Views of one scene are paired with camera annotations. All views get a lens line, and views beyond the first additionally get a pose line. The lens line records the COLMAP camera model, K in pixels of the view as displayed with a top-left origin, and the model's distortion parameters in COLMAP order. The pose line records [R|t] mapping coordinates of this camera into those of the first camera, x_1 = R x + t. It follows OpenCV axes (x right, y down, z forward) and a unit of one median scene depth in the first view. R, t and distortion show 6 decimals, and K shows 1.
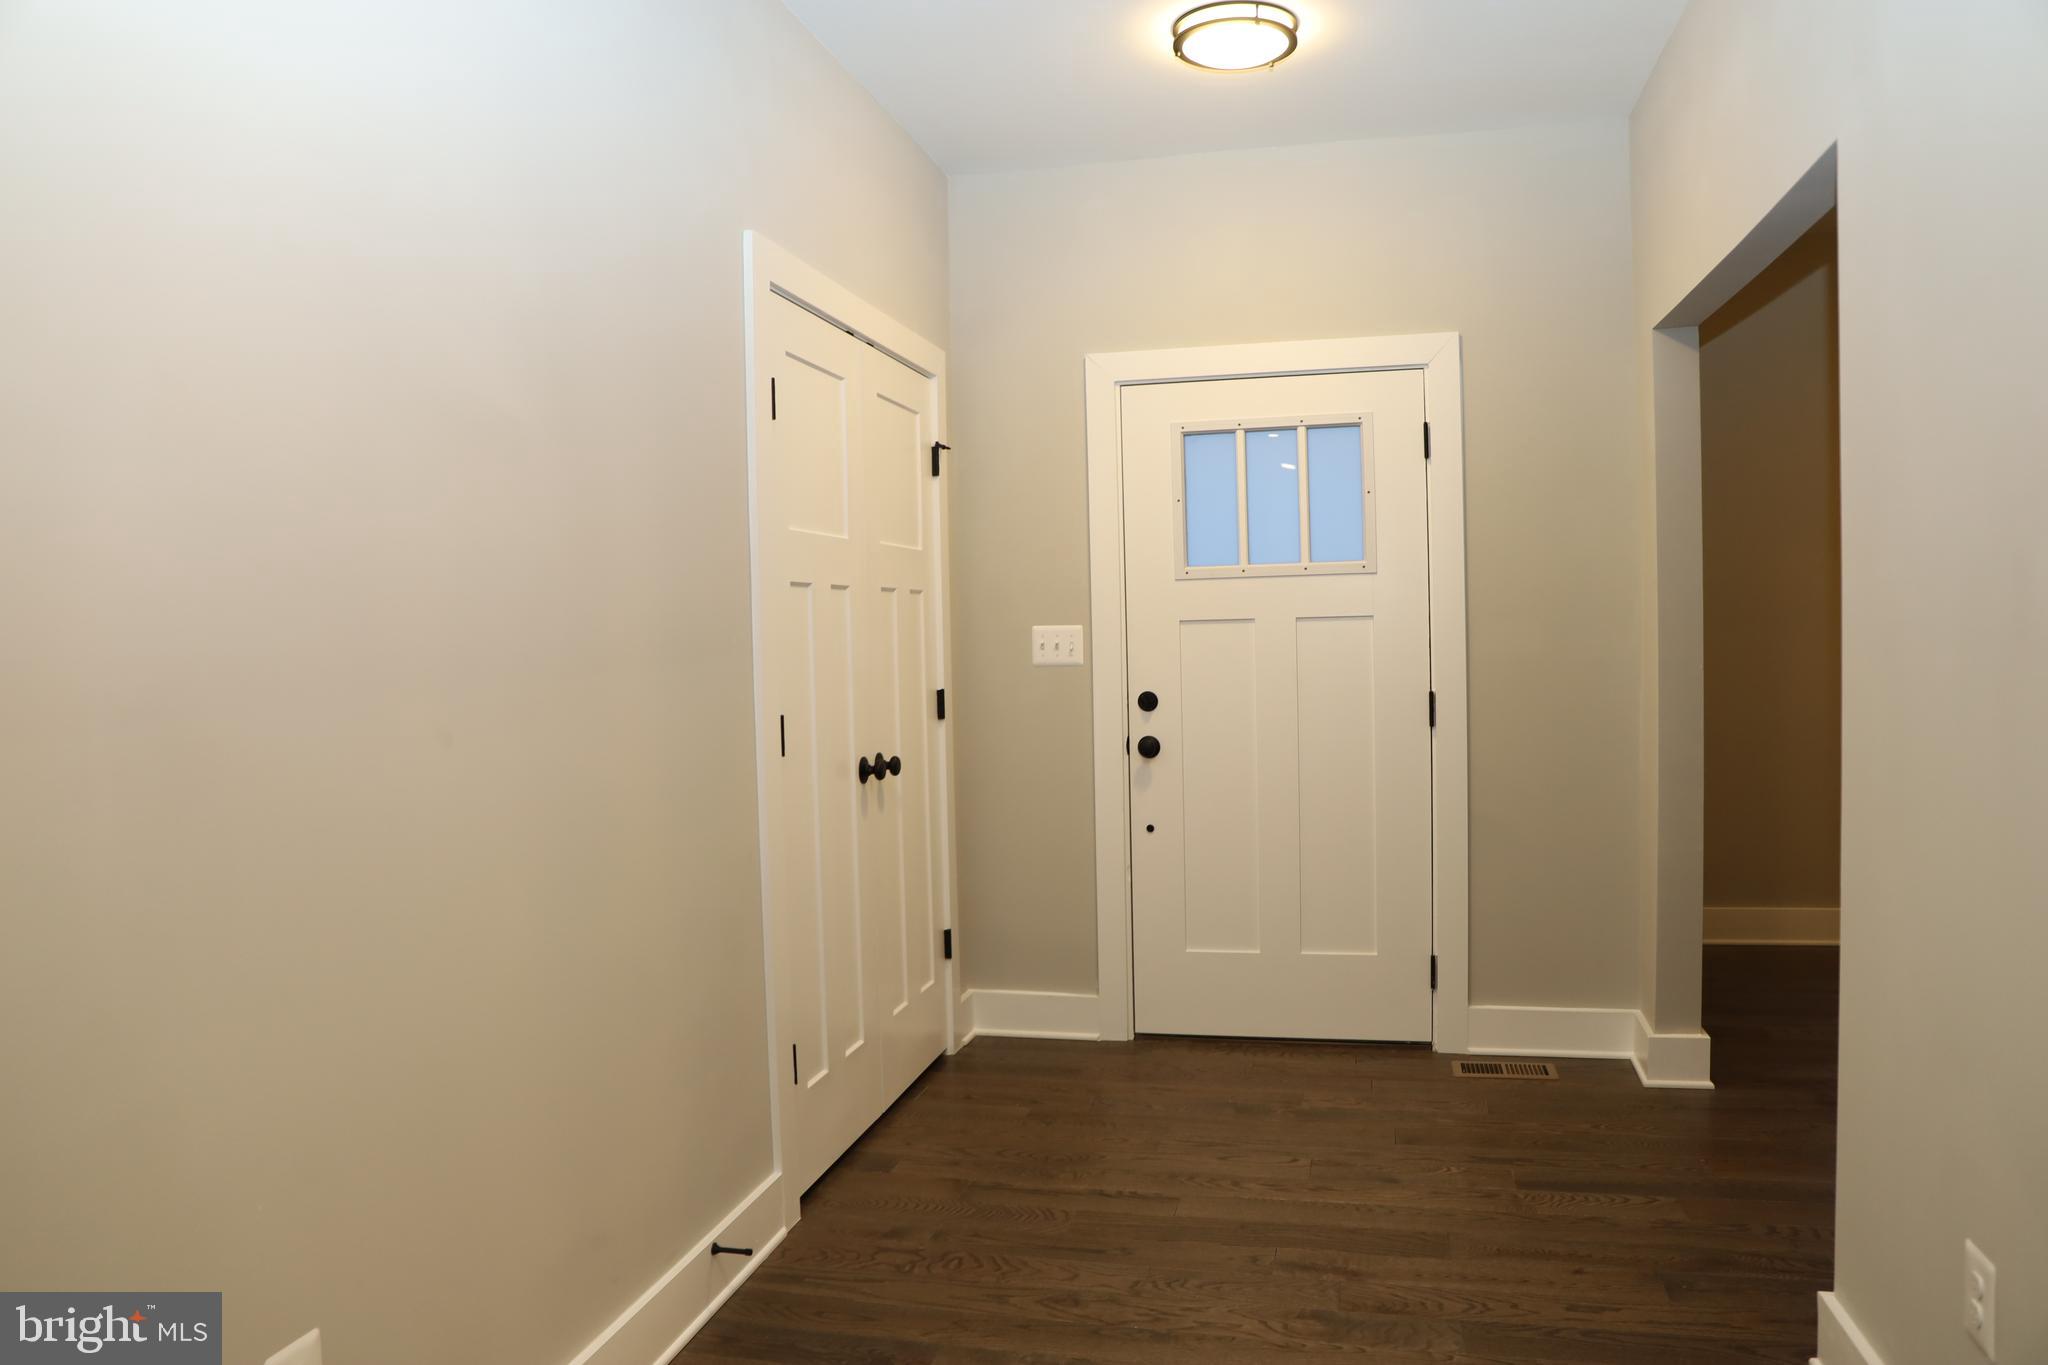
lens RADIAL K [[1412.2, 0, 973.9], [0, 1412.2, 654.9], [0, 0, 1]] dist [-0.122610, 0.077713]
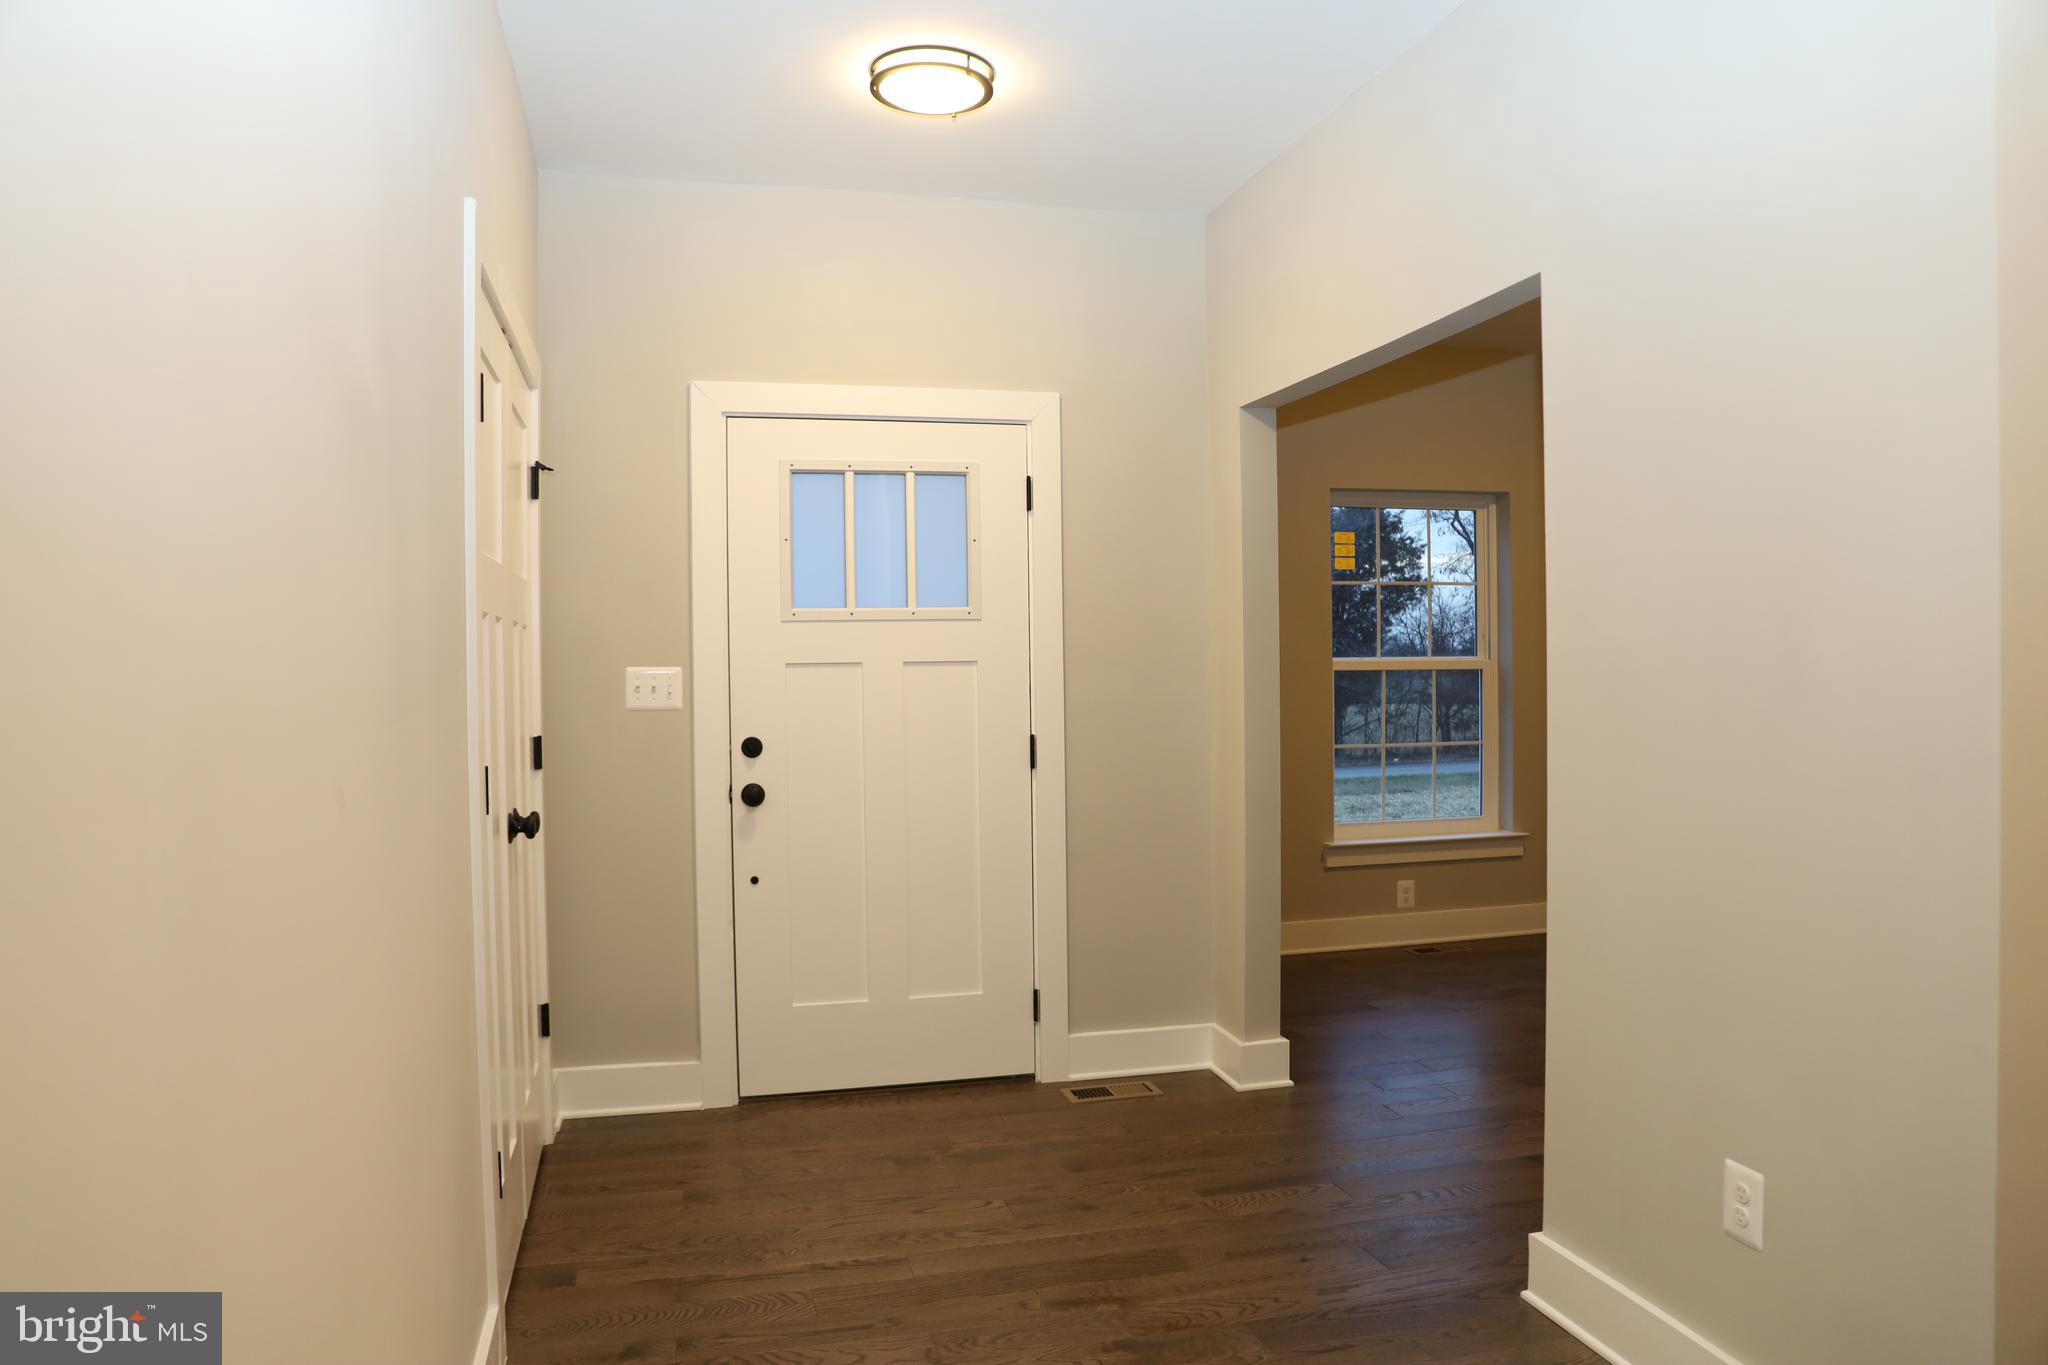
lens RADIAL K [[1412.2, 0, 1025.9], [0, 1412.2, 676.6], [0, 0, 1]] dist [-0.122610, 0.077713]
pose [[0.879470, 0.011312, 0.475819, -0.187224], [-0.000565, 0.999742, -0.022723, 0.007064], [-0.475953, 0.019715, 0.879250, 0.081344]]
